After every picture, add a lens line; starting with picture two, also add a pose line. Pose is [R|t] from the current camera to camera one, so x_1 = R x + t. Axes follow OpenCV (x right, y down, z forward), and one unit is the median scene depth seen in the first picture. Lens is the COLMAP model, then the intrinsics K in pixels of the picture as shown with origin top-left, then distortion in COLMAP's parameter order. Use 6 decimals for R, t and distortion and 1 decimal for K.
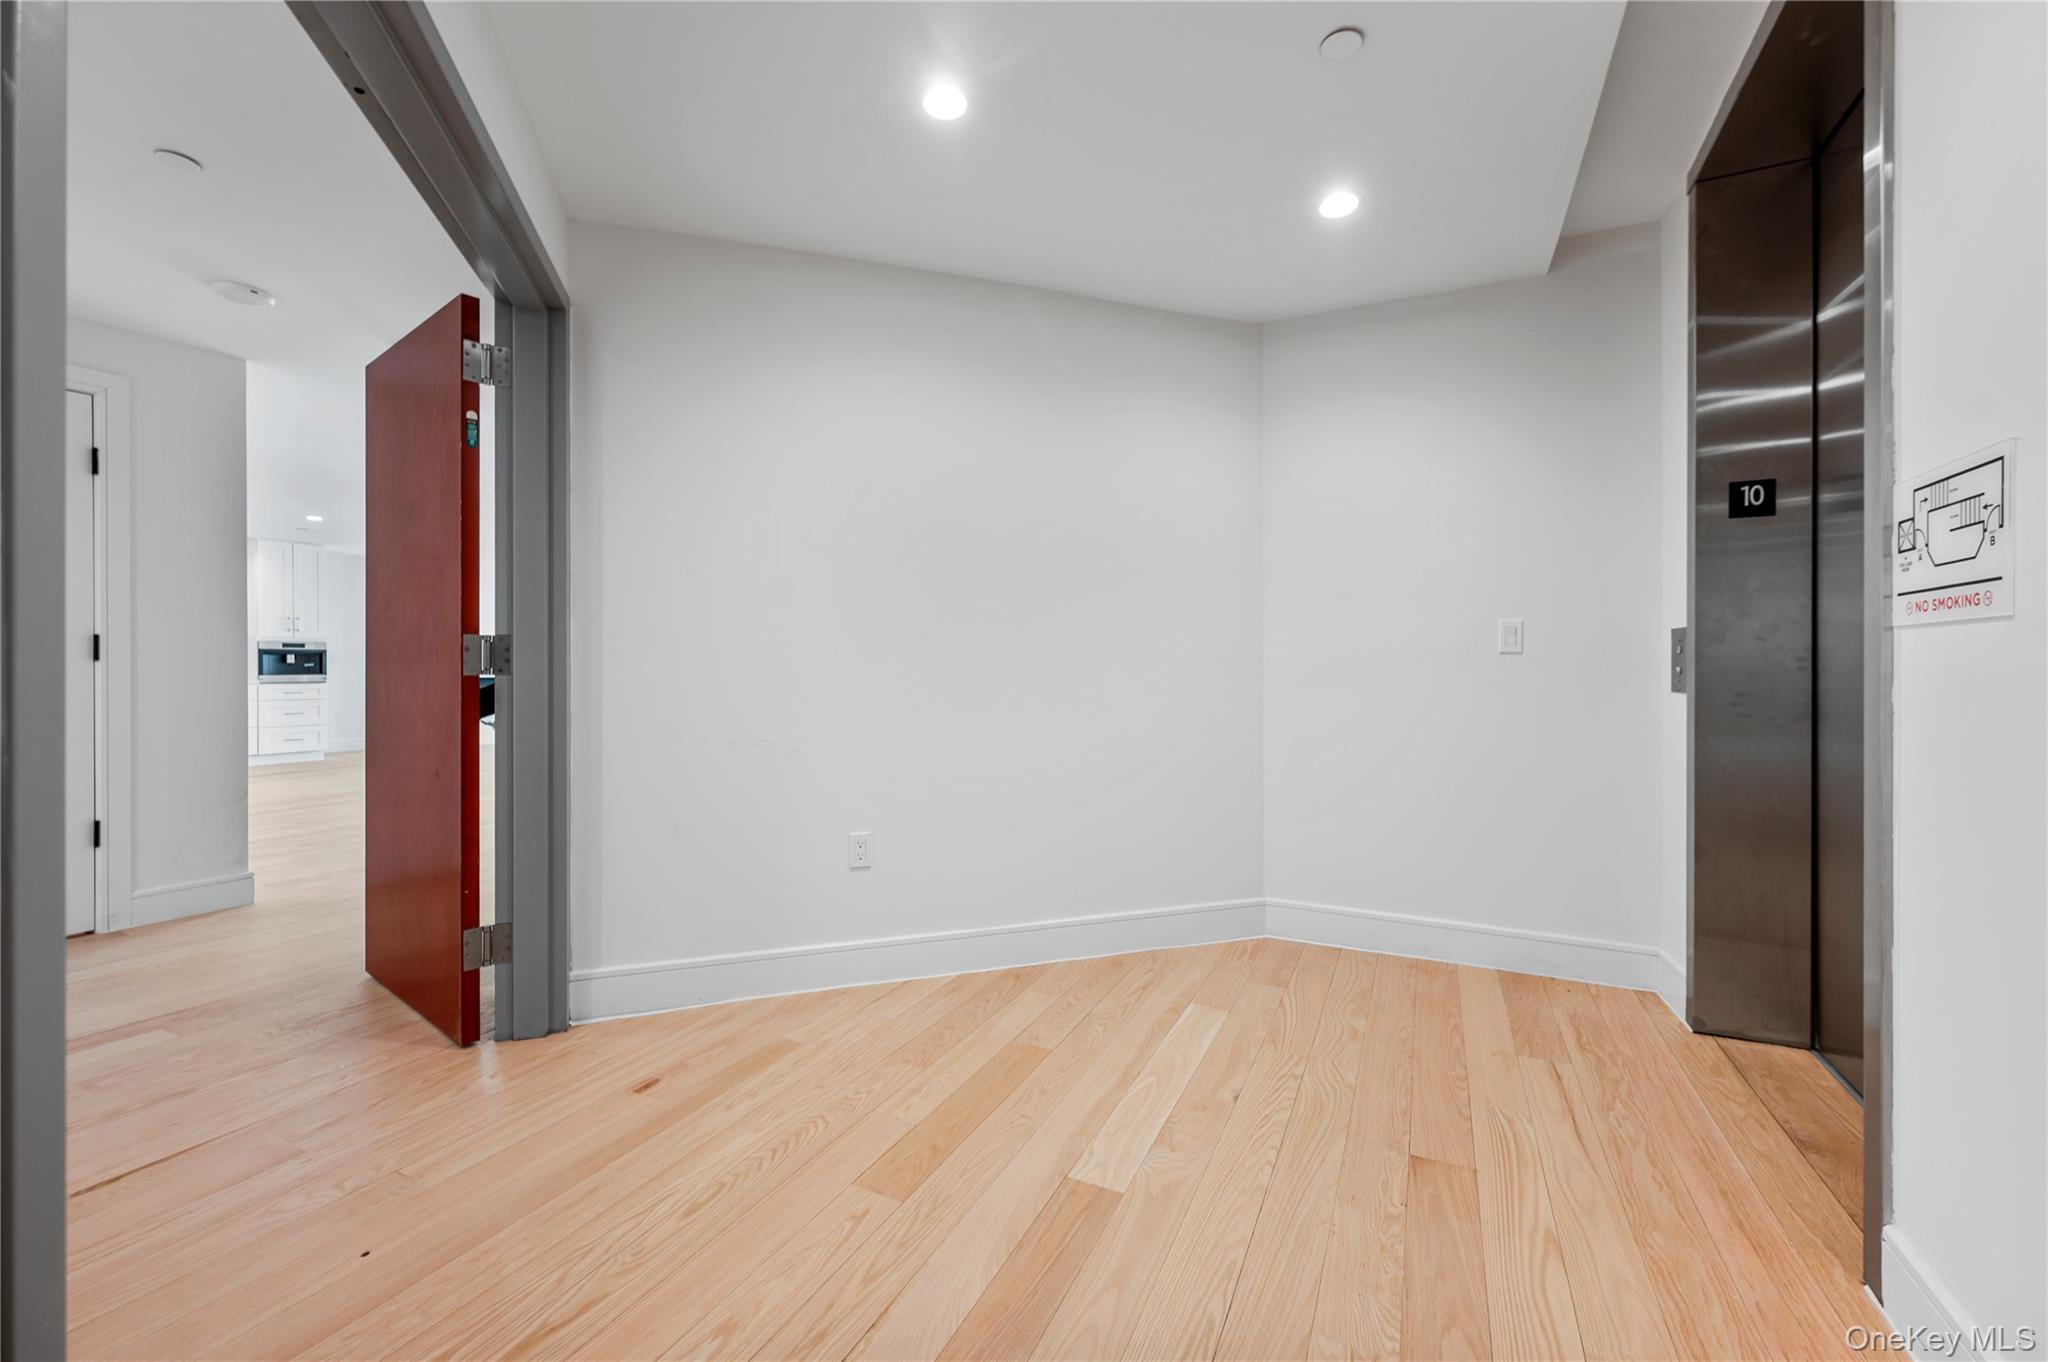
lens RADIAL K [[820.2, 0, 1021.5], [0, 820.2, 664.2], [0, 0, 1]] dist [-0.001368, -0.000593]
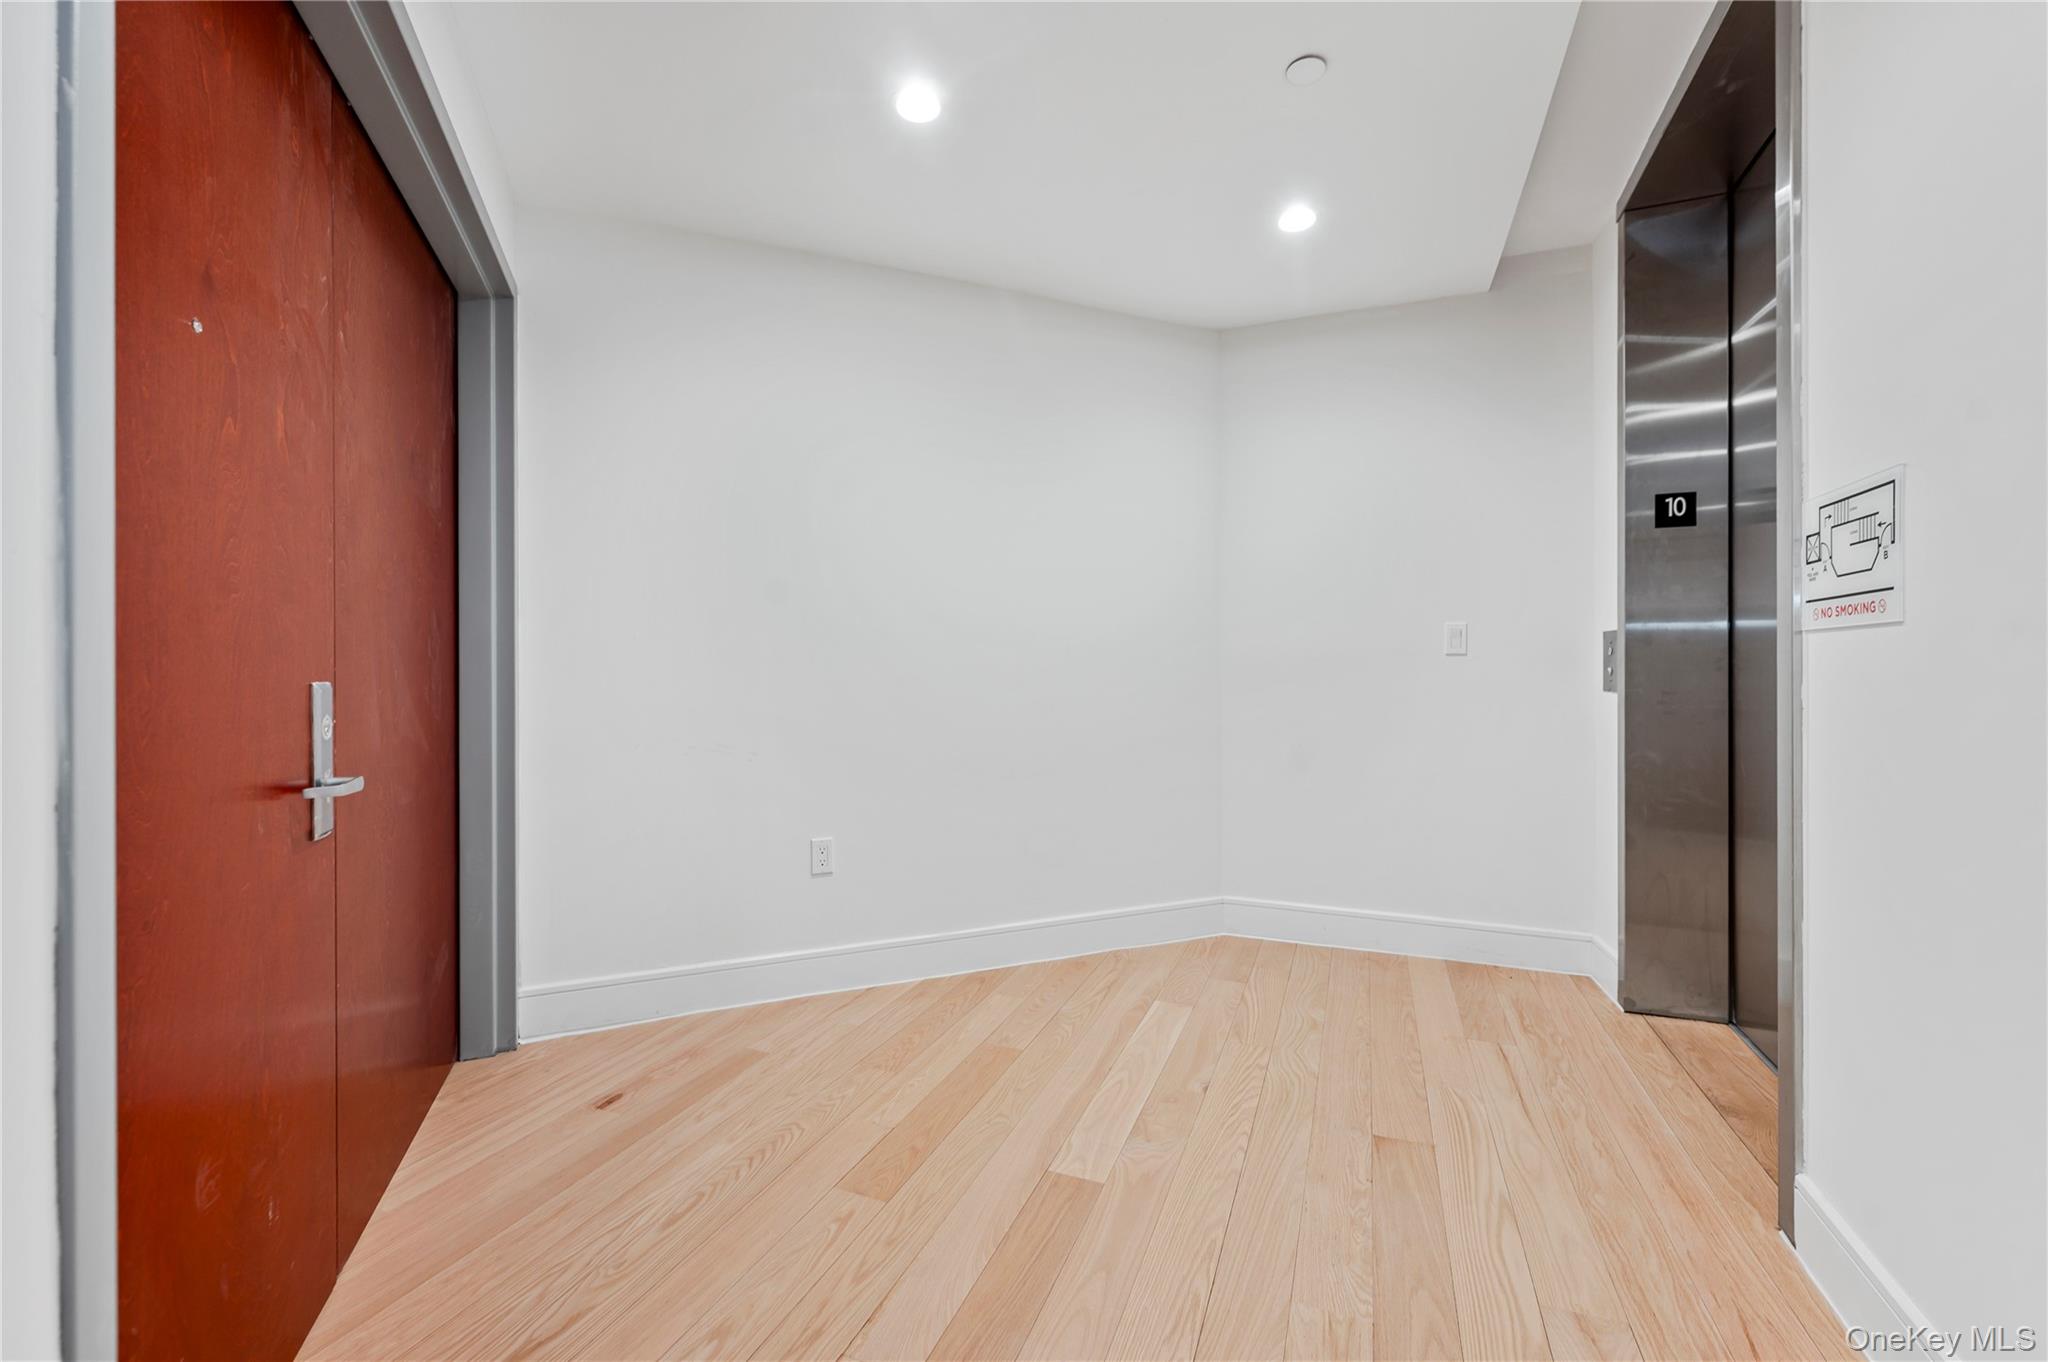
lens RADIAL K [[884.3, 0, 979.4], [0, 884.3, 661.0], [0, 0, 1]] dist [-0.002772, 0.000676]
pose [[0.997340, -0.002191, 0.072859, -0.101105], [0.002081, 0.999997, 0.001589, -0.009863], [-0.072862, -0.001433, 0.997341, -0.083454]]
